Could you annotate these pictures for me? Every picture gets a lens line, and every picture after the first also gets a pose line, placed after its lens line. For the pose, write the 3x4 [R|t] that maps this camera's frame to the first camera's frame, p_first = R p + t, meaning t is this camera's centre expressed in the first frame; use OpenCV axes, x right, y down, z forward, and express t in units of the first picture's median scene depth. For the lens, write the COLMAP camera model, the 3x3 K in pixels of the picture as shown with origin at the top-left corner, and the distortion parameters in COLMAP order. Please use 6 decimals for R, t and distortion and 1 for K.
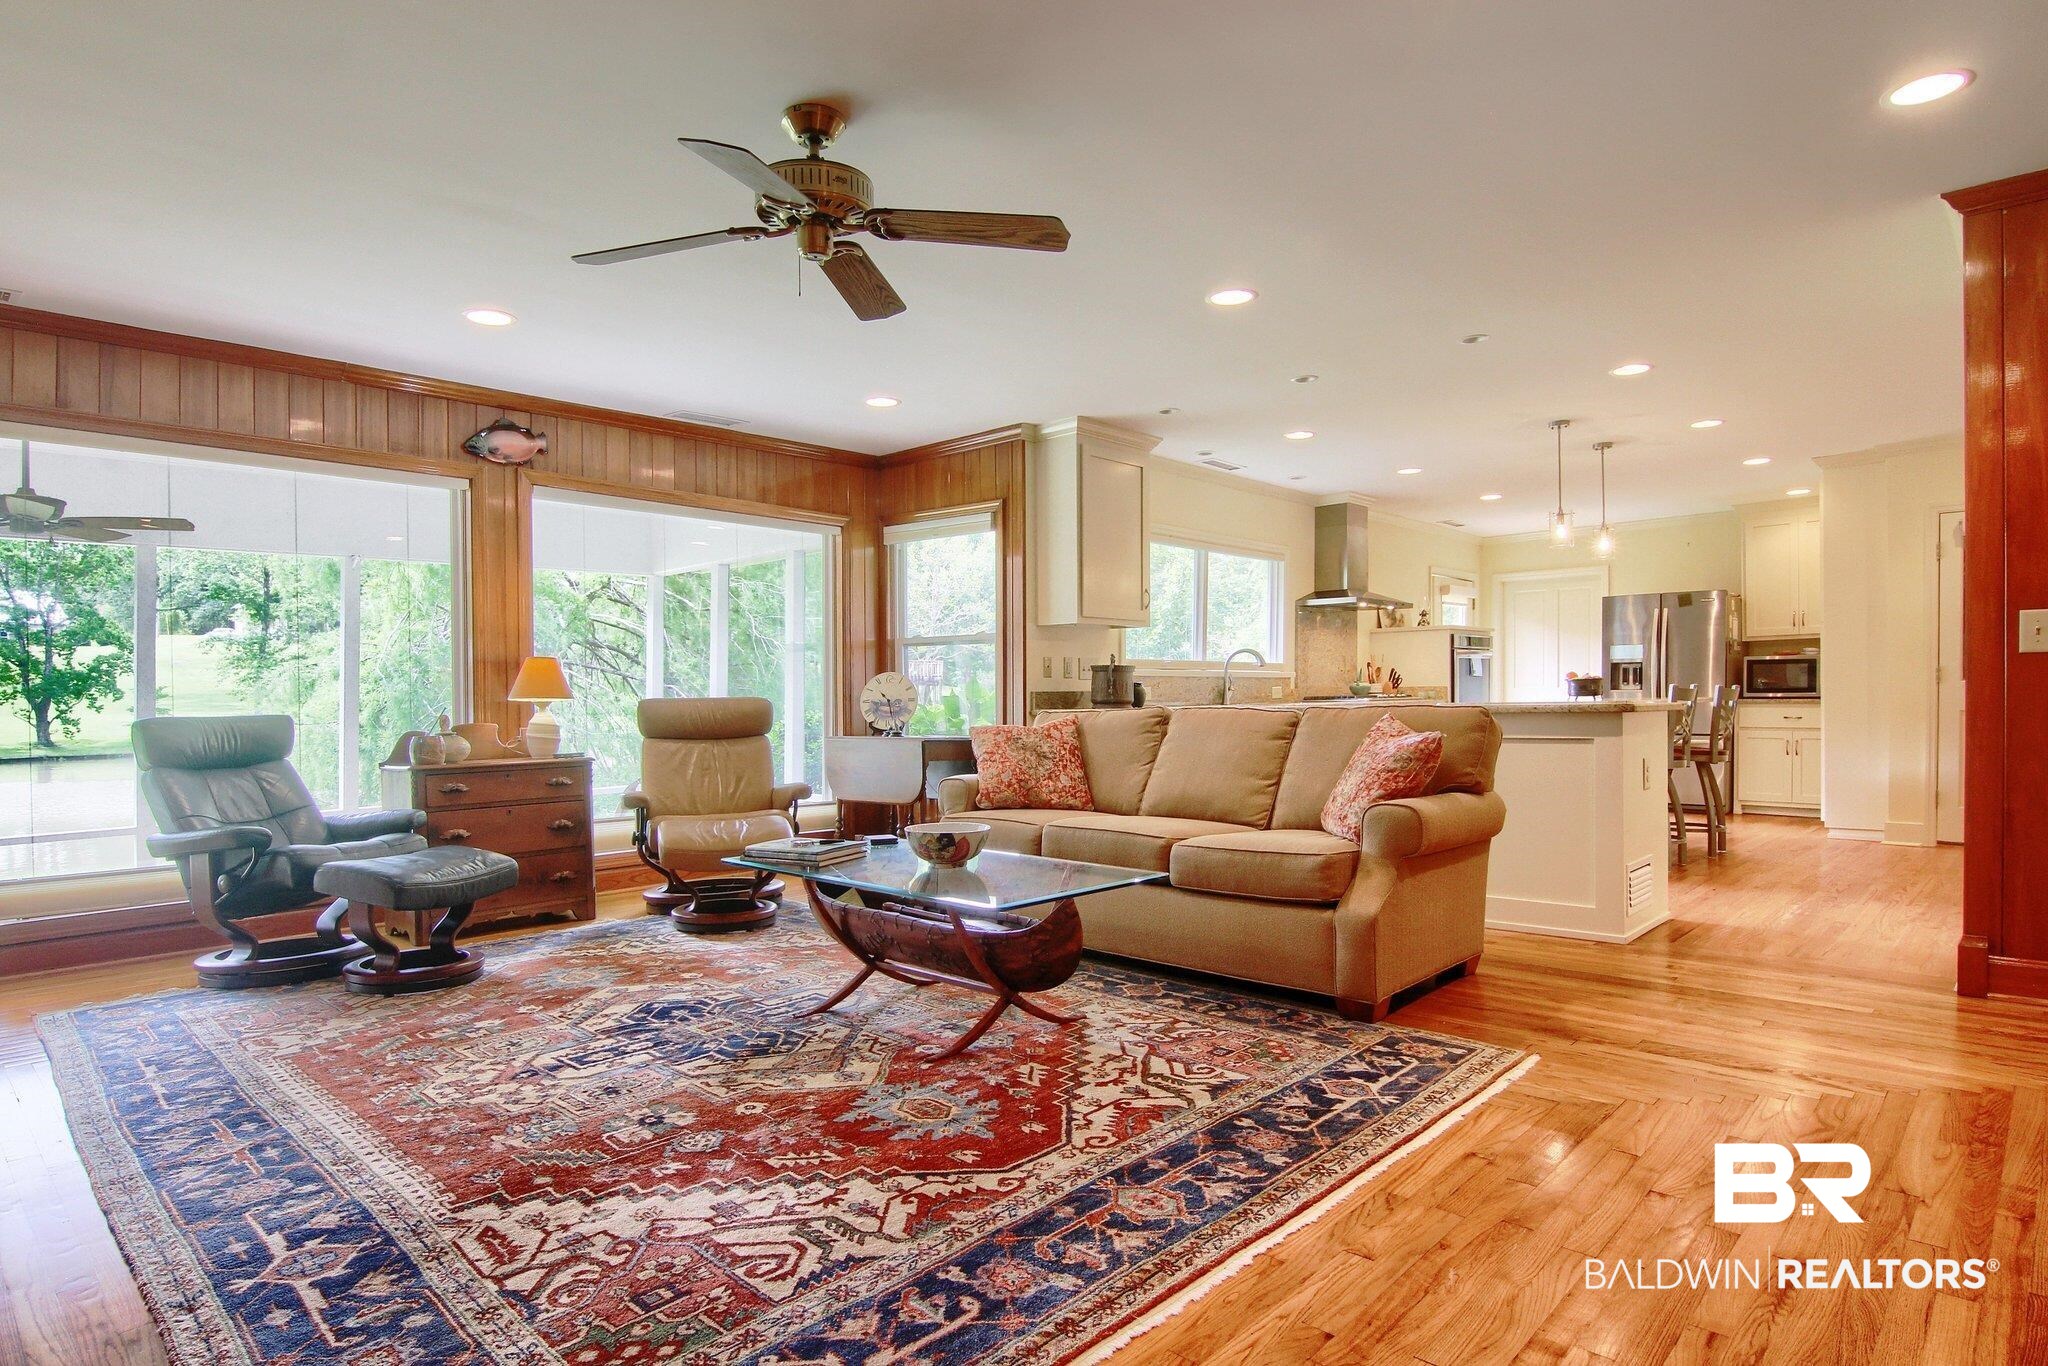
lens RADIAL K [[1137.0, 0, 1017.5], [0, 1137.0, 704.5], [0, 0, 1]] dist [-0.003099, -0.005298]
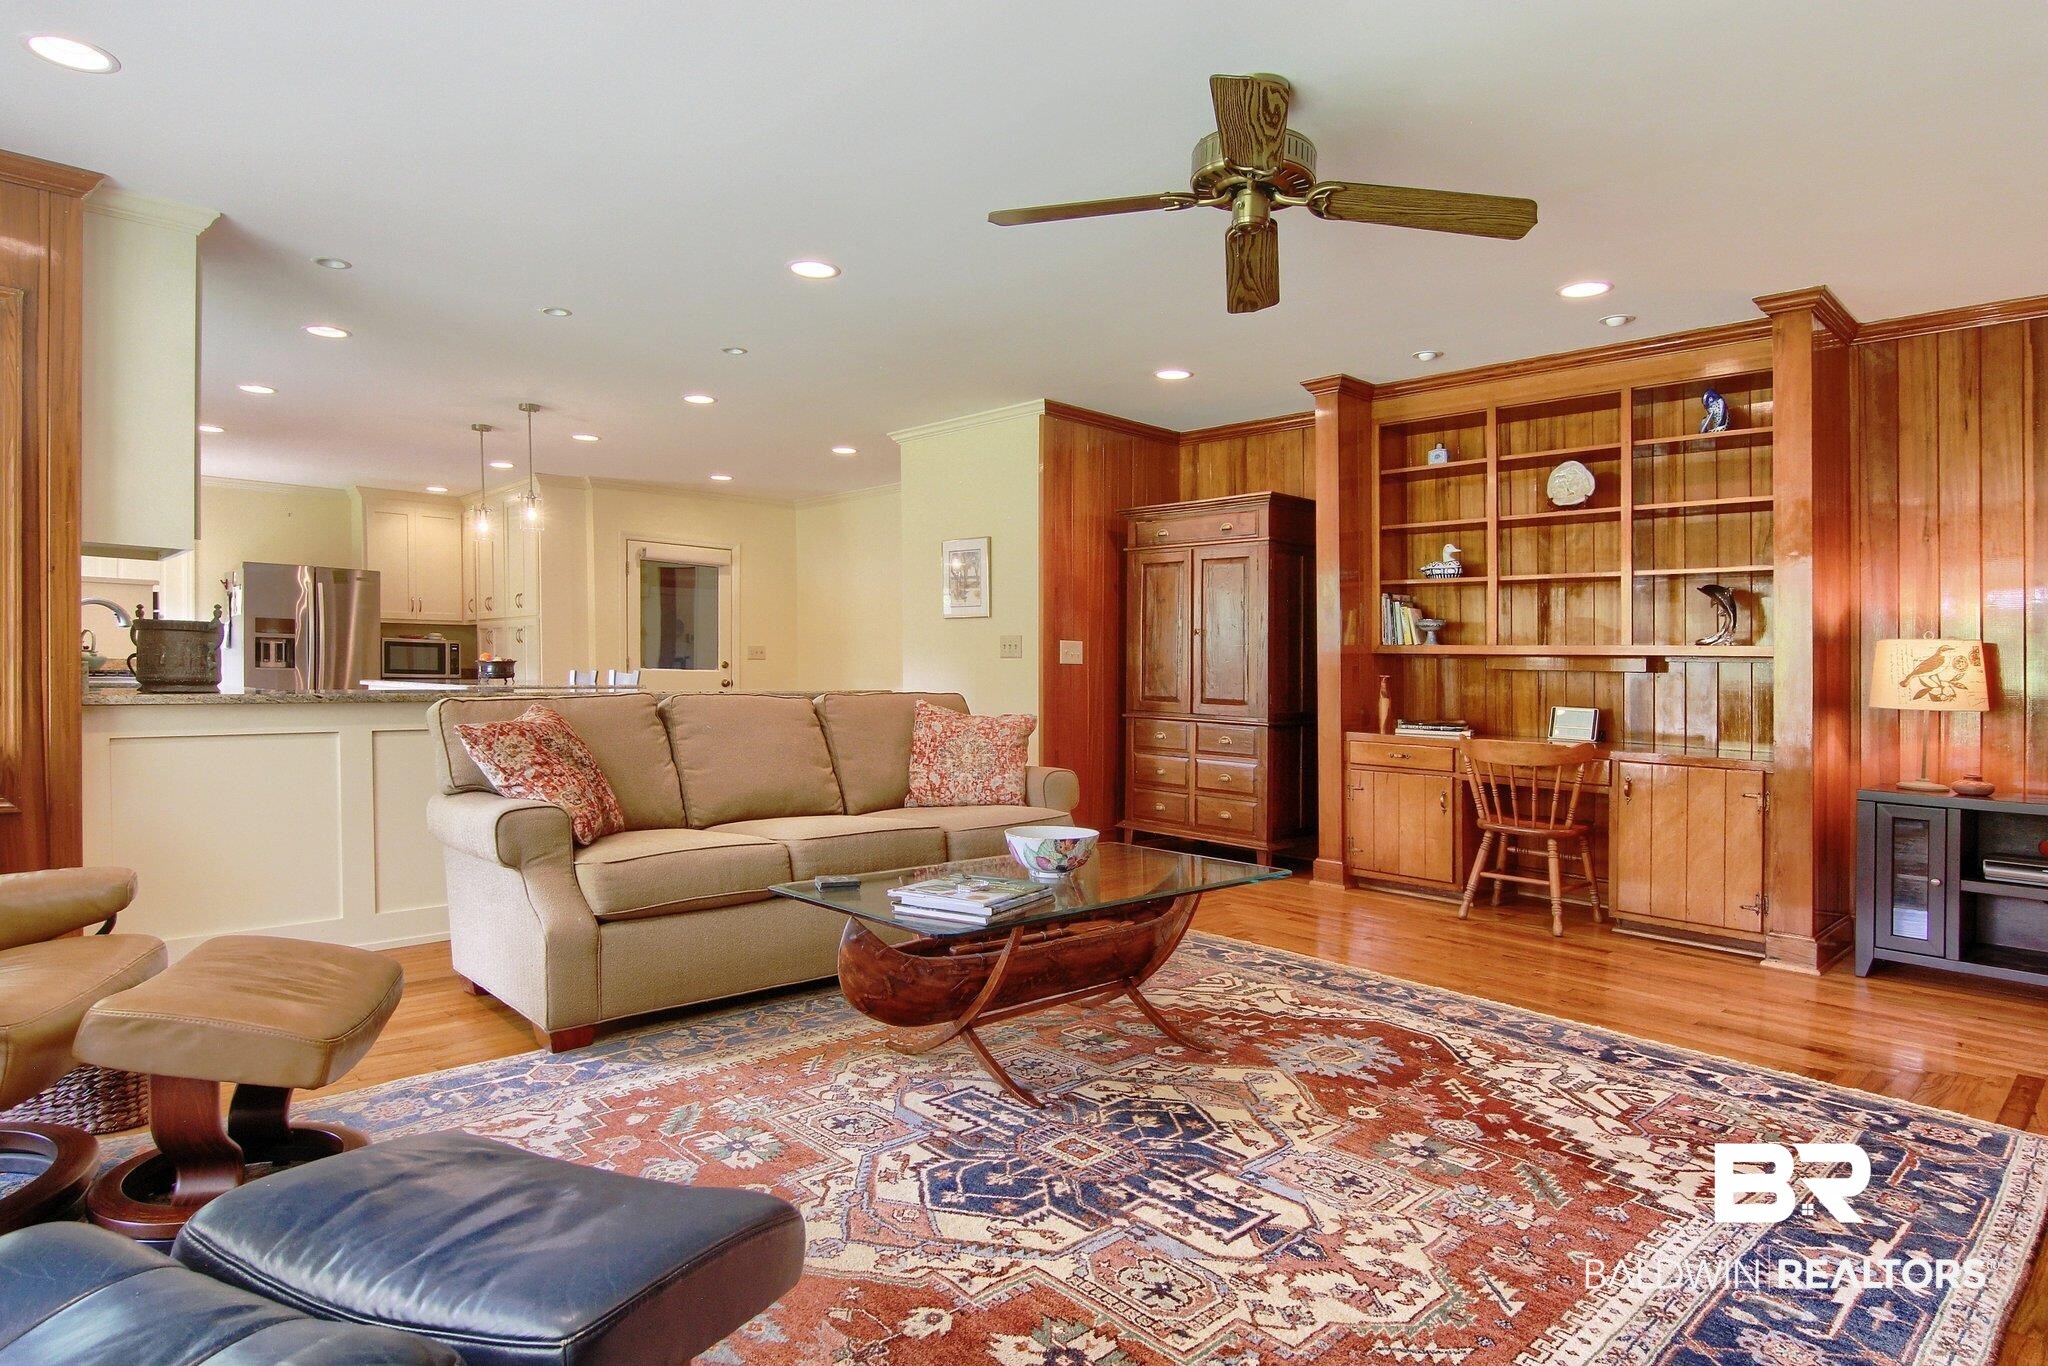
lens RADIAL K [[1137.0, 0, 1033.0], [0, 1137.0, 681.8], [0, 0, 1]] dist [-0.003099, -0.005298]
pose [[0.036151, 0.006882, 0.999323, -1.026532], [-0.010890, 0.999920, -0.006492, -0.006953], [-0.999287, -0.010648, 0.036223, 1.047024]]
